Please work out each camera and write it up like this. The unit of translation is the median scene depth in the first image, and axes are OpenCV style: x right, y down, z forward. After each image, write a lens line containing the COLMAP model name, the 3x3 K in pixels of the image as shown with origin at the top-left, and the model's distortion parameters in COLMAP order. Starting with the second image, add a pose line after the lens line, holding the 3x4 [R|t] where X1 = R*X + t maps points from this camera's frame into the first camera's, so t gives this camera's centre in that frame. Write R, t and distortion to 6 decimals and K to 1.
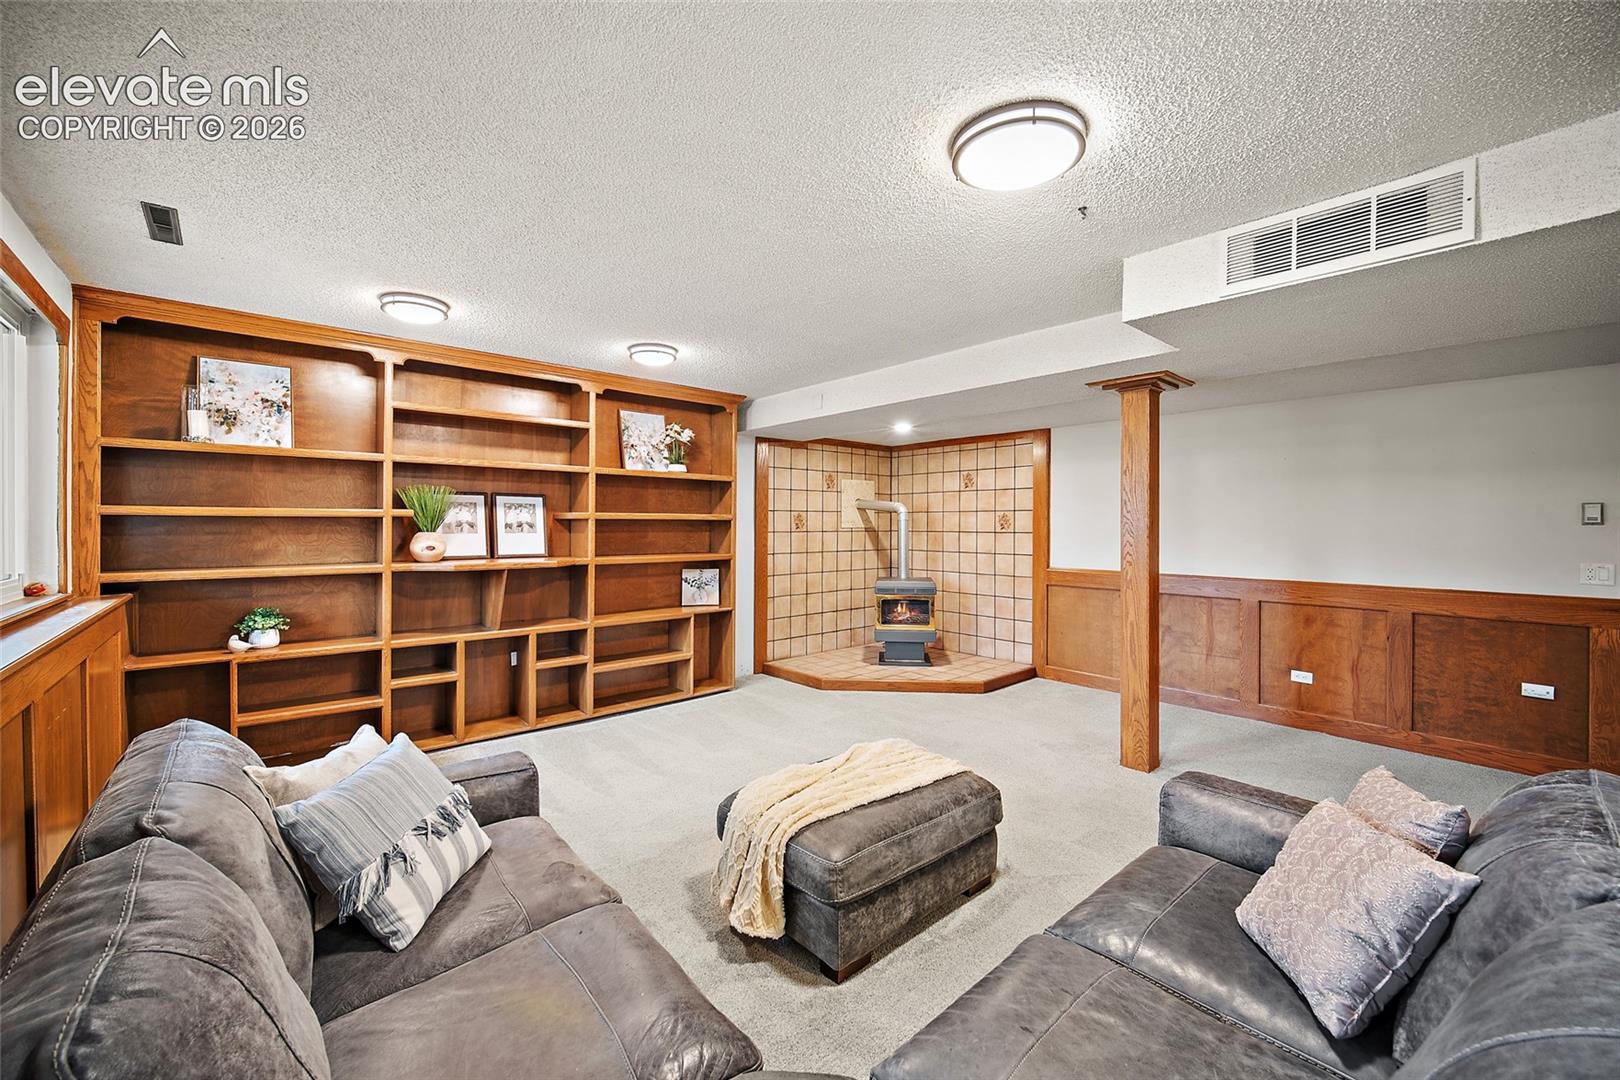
lens RADIAL K [[646.7, 0, 802.6], [0, 646.7, 526.8], [0, 0, 1]] dist [-0.003400, -0.000076]
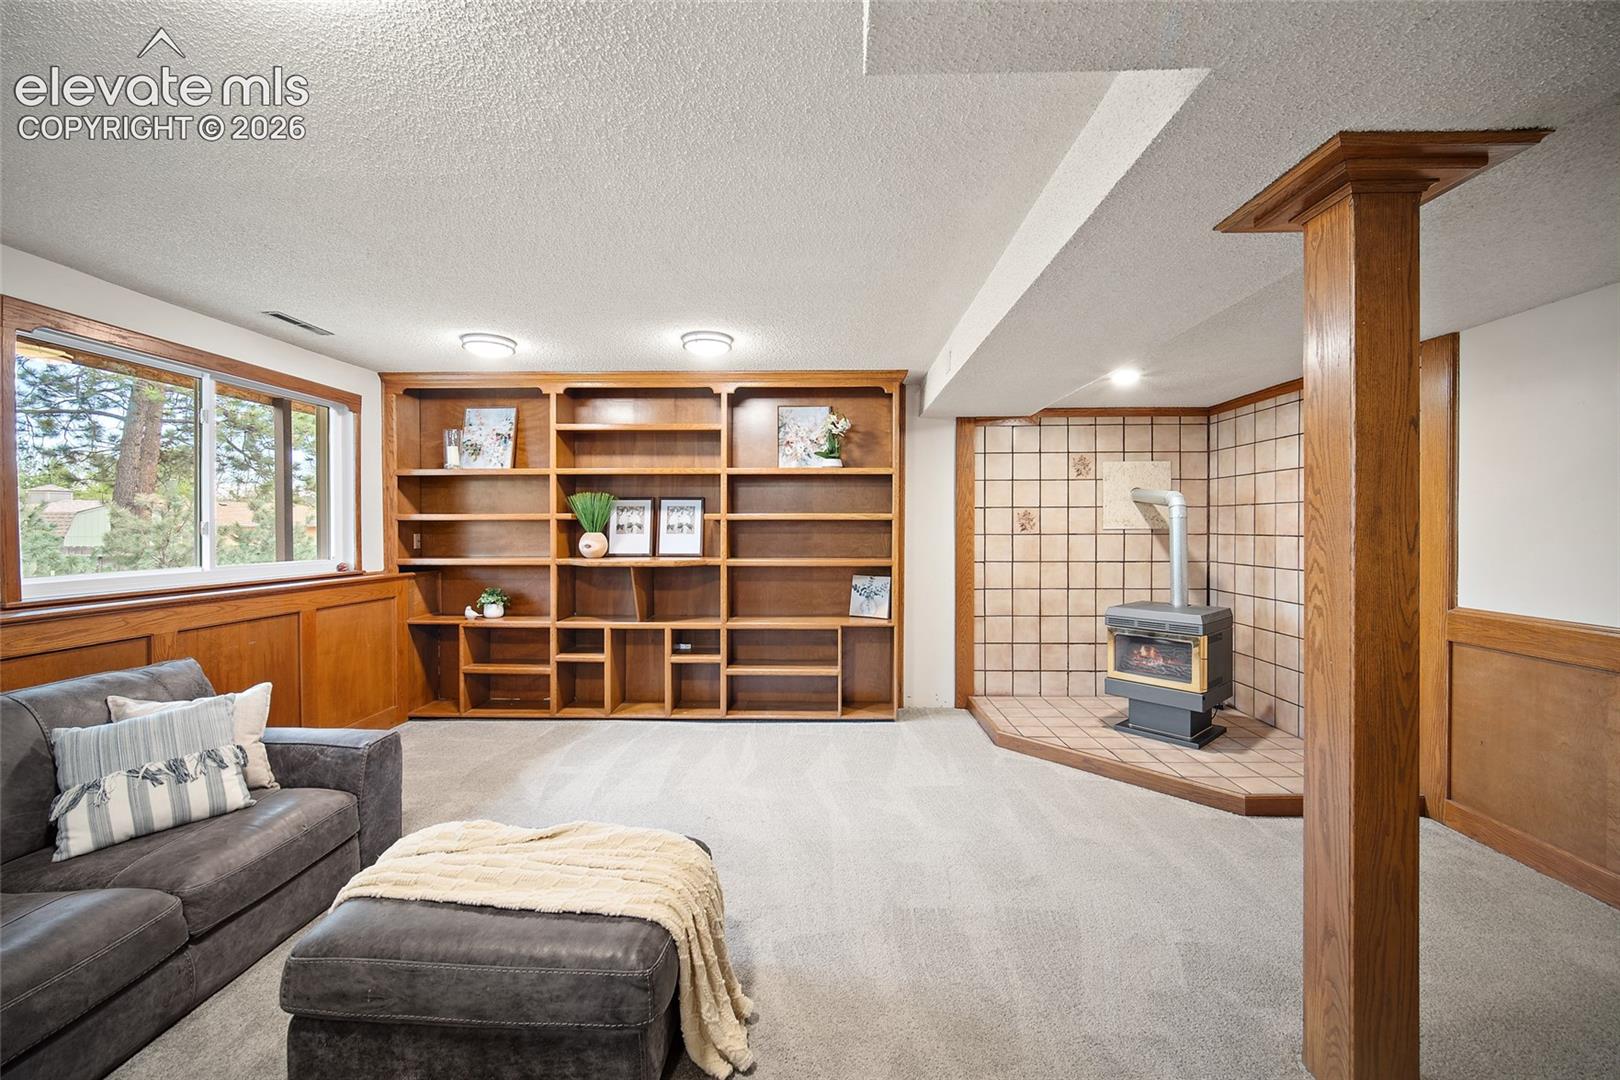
lens RADIAL K [[639.3, 0, 799.2], [0, 639.3, 528.6], [0, 0, 1]] dist [0.000988, 0.000108]
pose [[0.732702, 0.000066, -0.680550, 0.435252], [0.000612, 1.000000, 0.000756, 0.000495], [0.680549, -0.000971, 0.732701, 0.359234]]
